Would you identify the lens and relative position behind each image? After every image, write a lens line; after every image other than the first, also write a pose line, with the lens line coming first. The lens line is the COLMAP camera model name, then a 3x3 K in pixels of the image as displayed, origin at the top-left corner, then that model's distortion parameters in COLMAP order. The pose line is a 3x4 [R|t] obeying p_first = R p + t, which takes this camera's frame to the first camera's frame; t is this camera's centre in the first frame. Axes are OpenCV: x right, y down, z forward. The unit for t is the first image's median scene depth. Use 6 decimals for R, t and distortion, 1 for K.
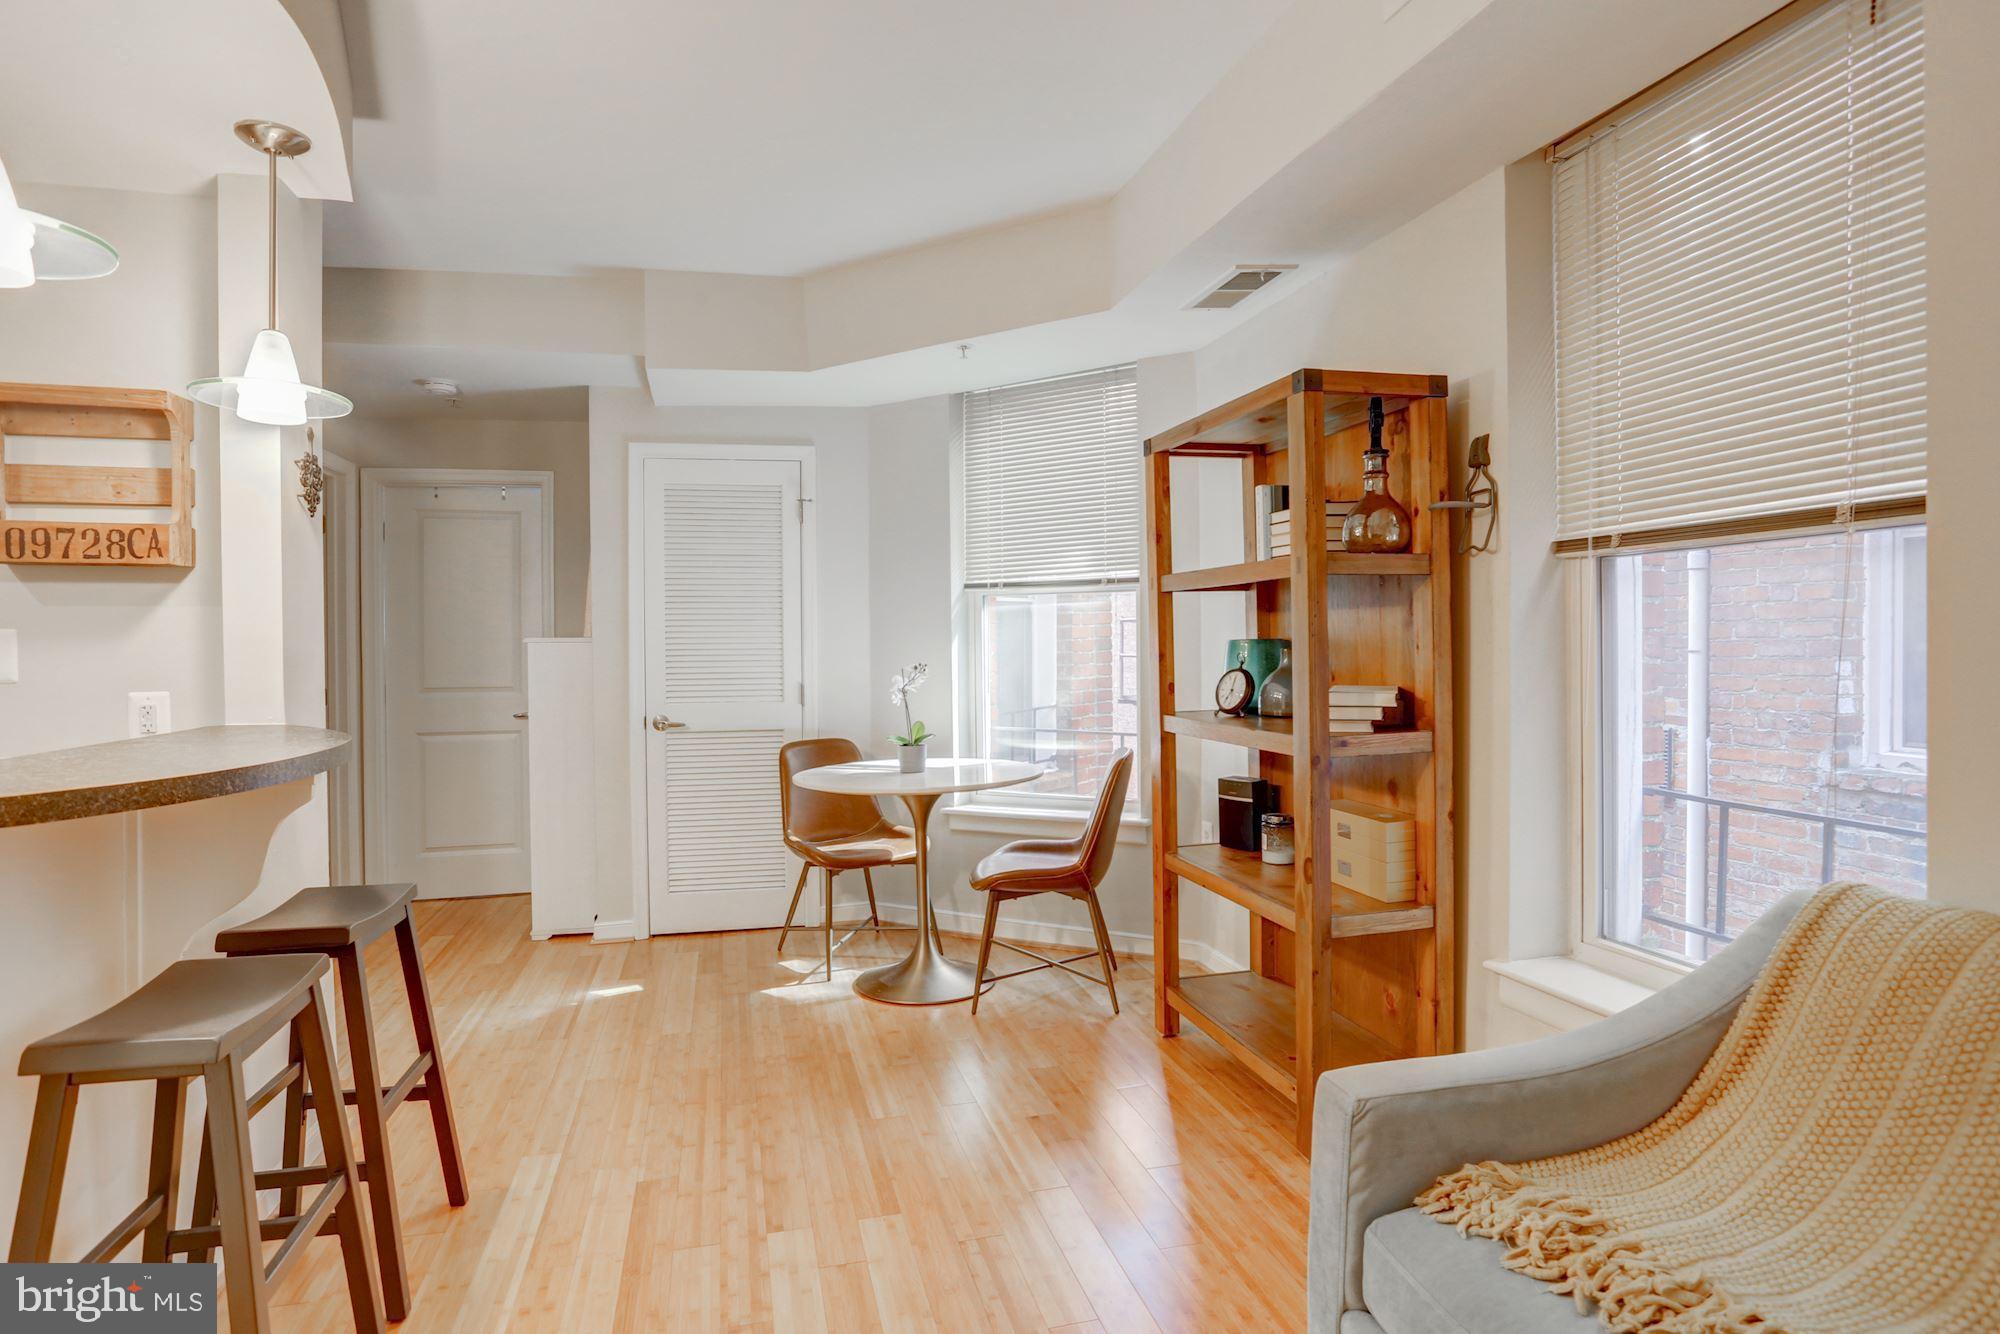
lens RADIAL K [[1060.0, 0, 964.1], [0, 1060.0, 653.5], [0, 0, 1]] dist [-0.081071, 0.045934]
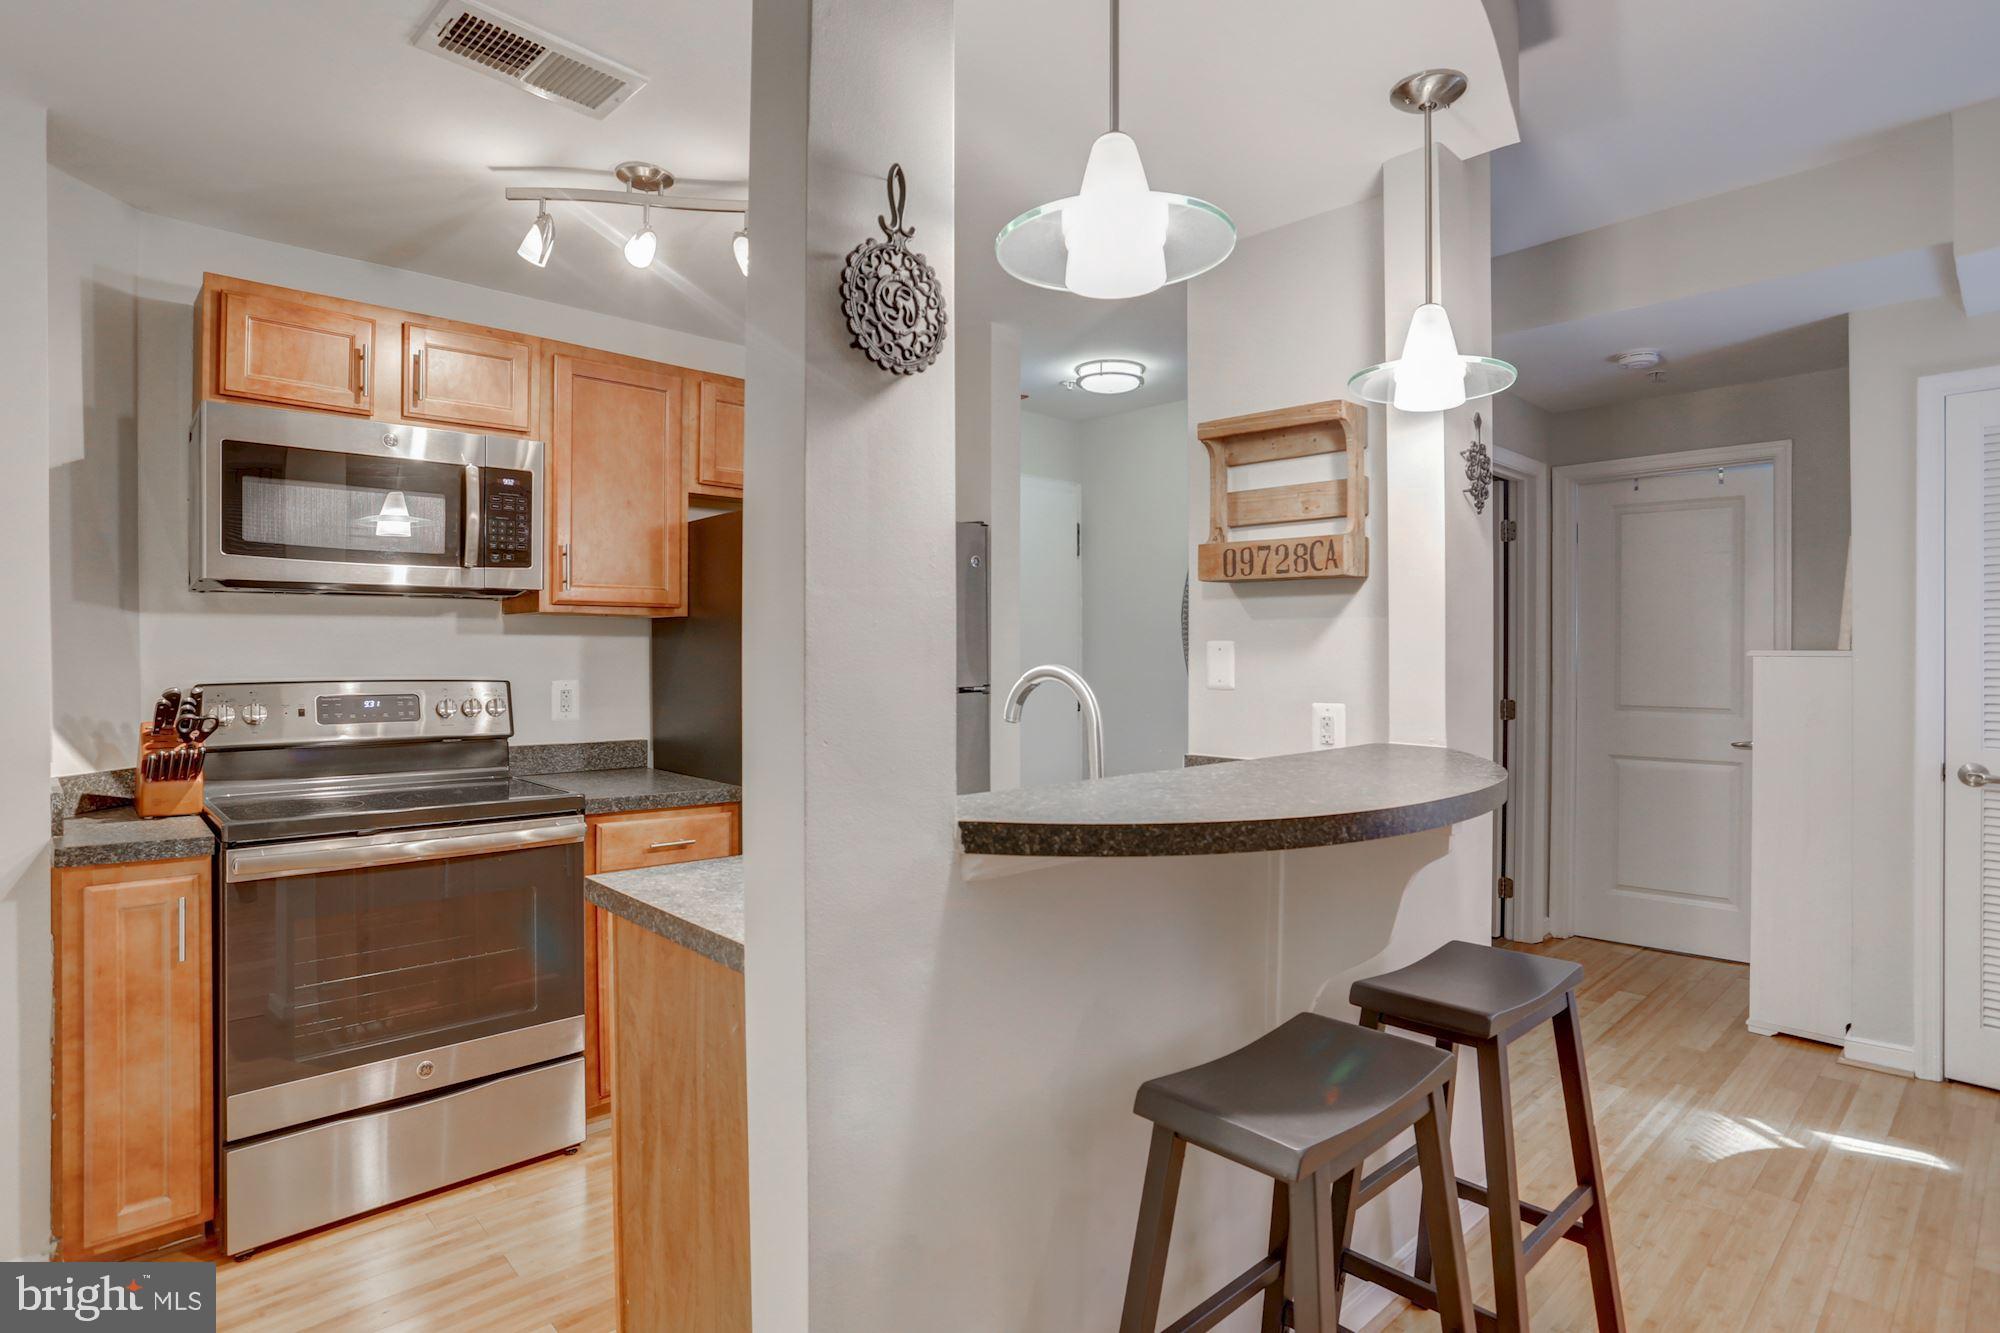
lens RADIAL K [[1041.7, 0, 1034.4], [0, 1041.7, 653.8], [0, 0, 1]] dist [-0.058644, 0.039809]
pose [[0.533623, 0.010487, -0.845658, -0.068793], [-0.016425, 0.999863, 0.002035, -0.006501], [0.845563, 0.012804, 0.533722, 0.163908]]
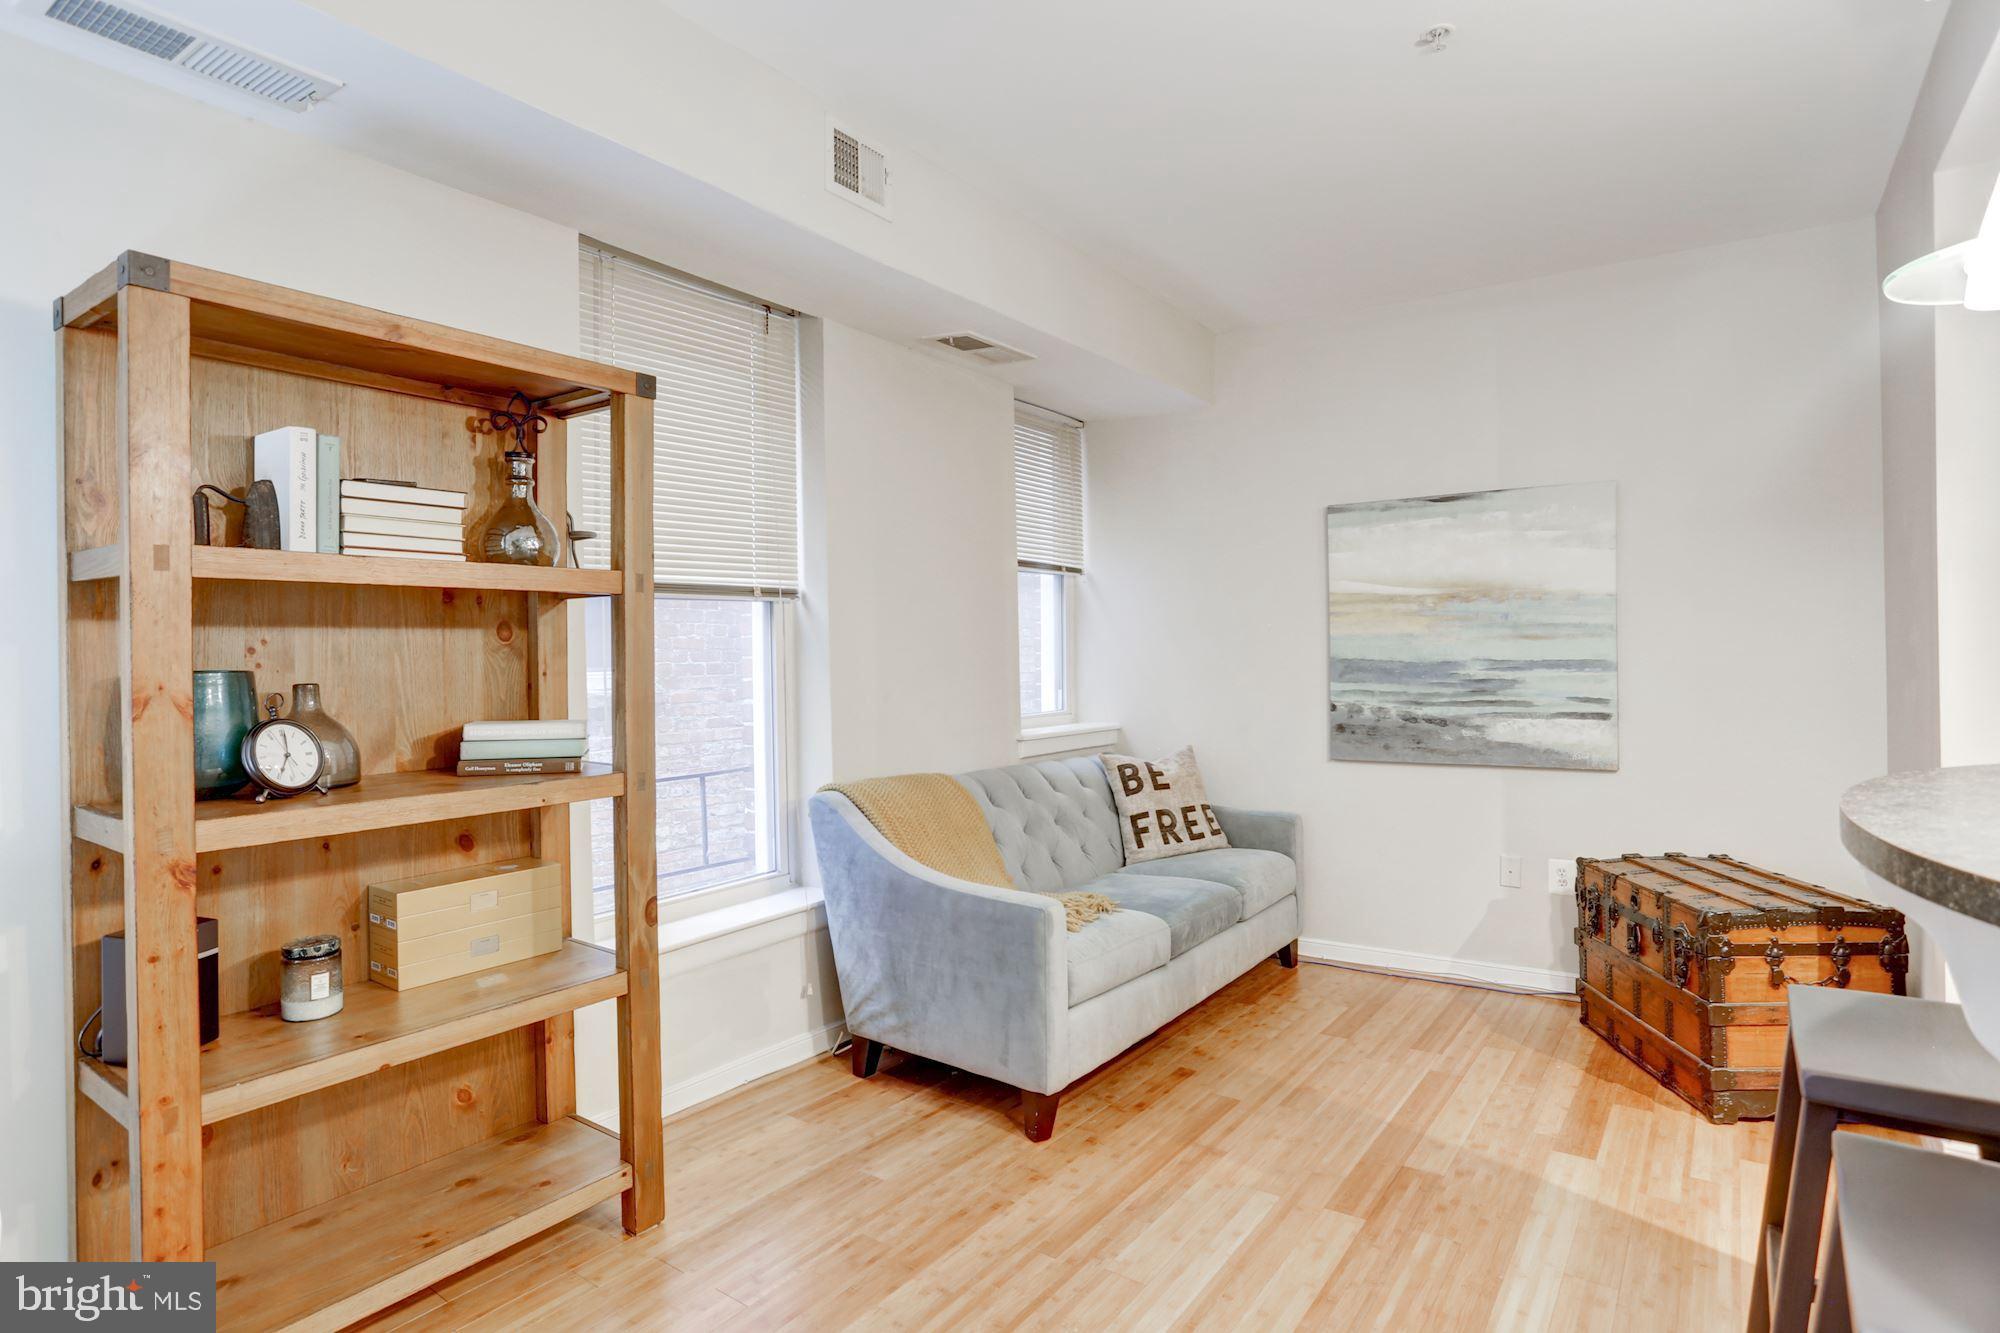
lens RADIAL K [[1047.7, 0, 999.7], [0, 1047.7, 652.5], [0, 0, 1]] dist [-0.077170, 0.045010]
pose [[-0.662738, 0.016284, 0.748674, -0.429460], [0.028604, 0.999584, 0.003579, -0.013611], [-0.748305, 0.023787, -0.662929, 1.036401]]
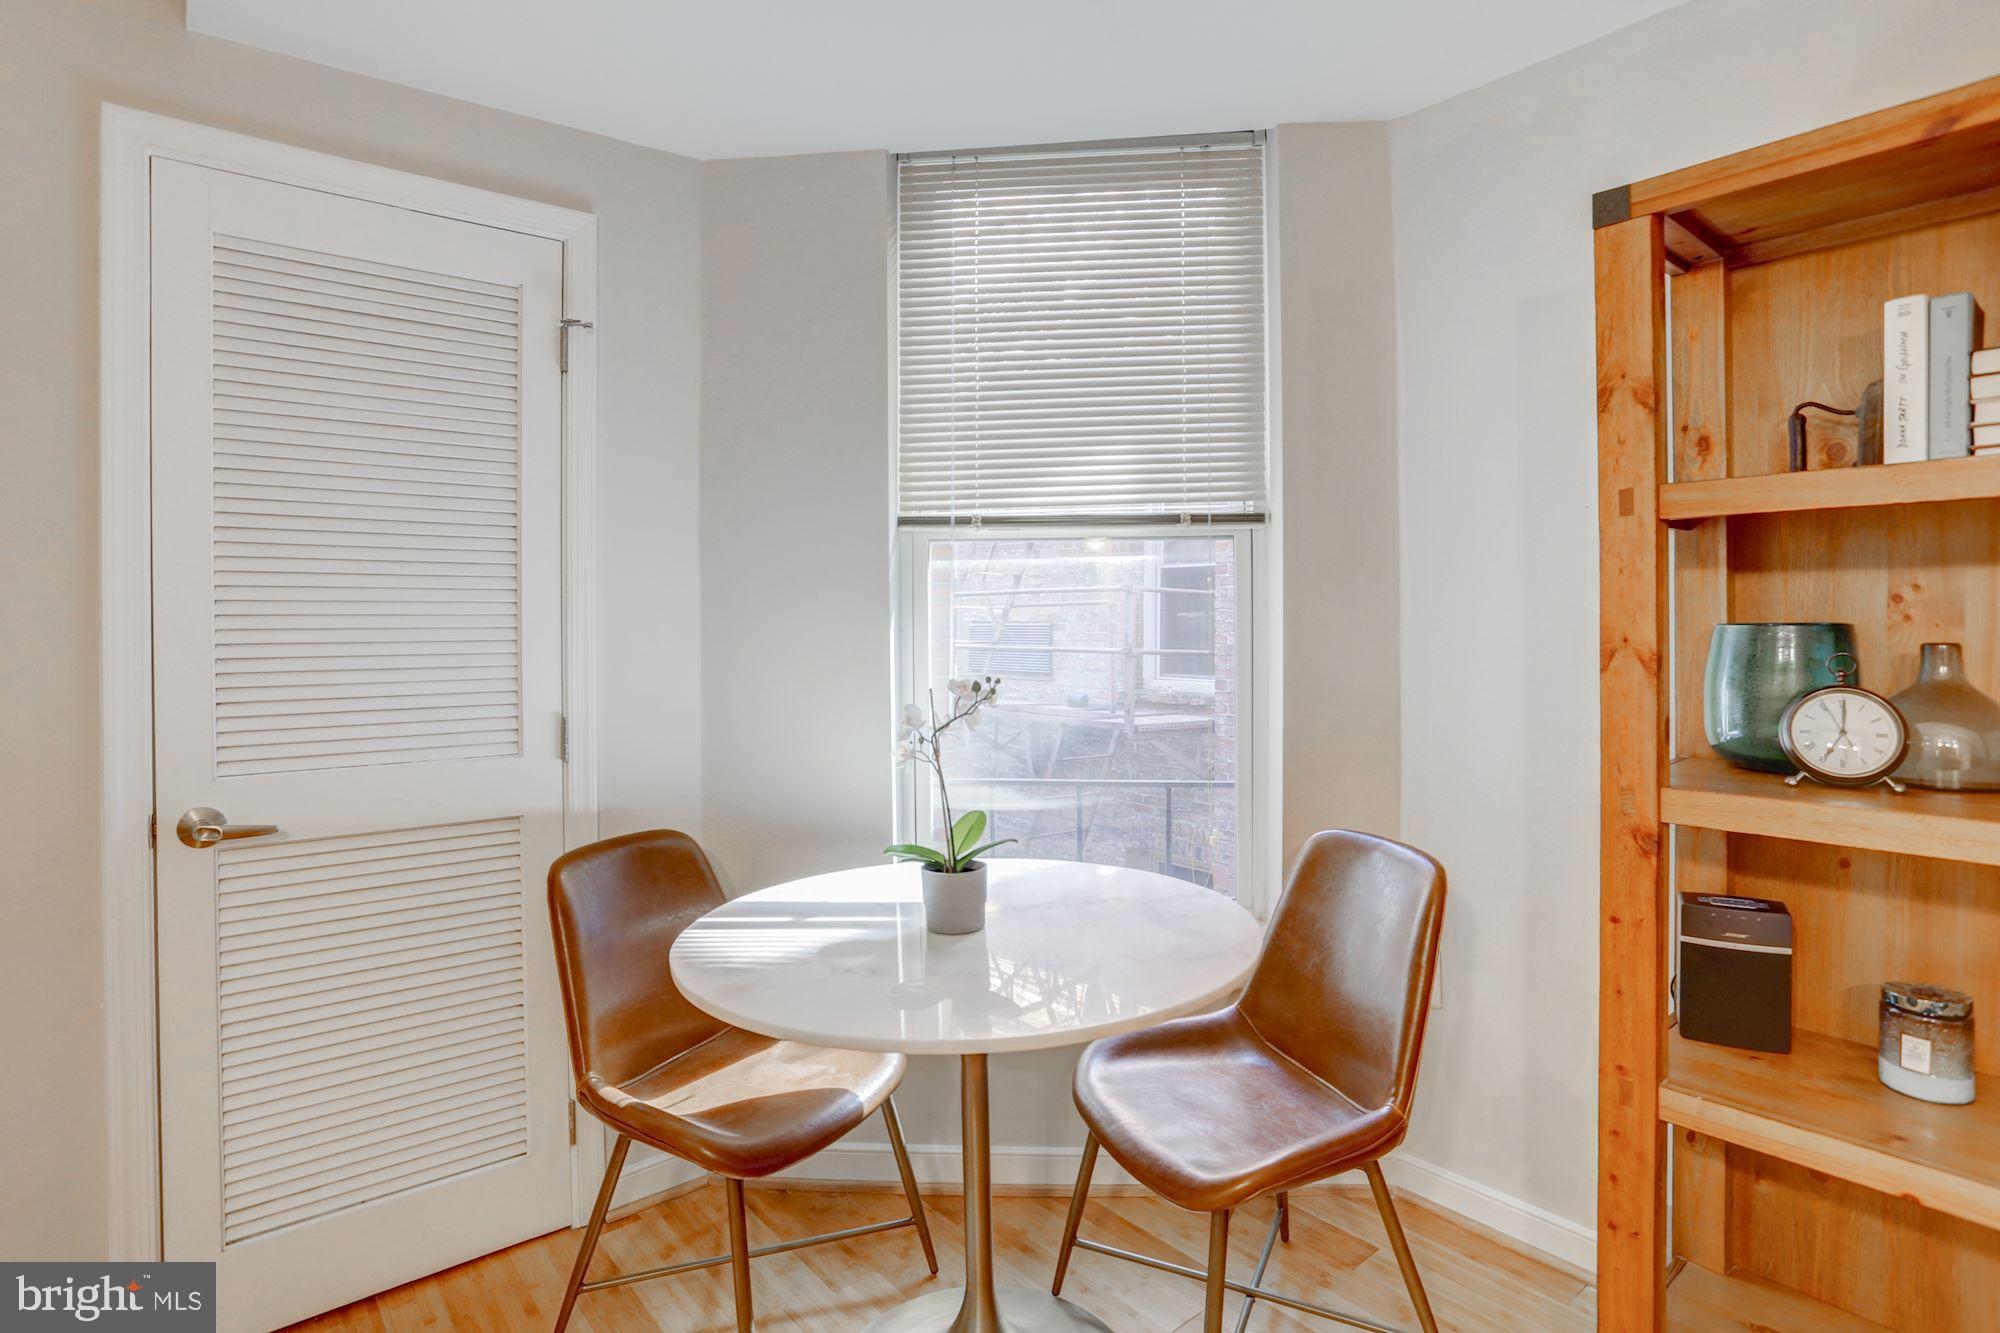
lens RADIAL K [[1030.4, 0, 1005.8], [0, 1030.4, 624.2], [0, 0, 1]] dist [-0.051584, 0.021204]
pose [[0.892554, 0.001754, 0.450936, -0.264953], [0.002690, 0.999954, -0.009214, -0.010133], [-0.450932, 0.009437, 0.892509, 0.741111]]
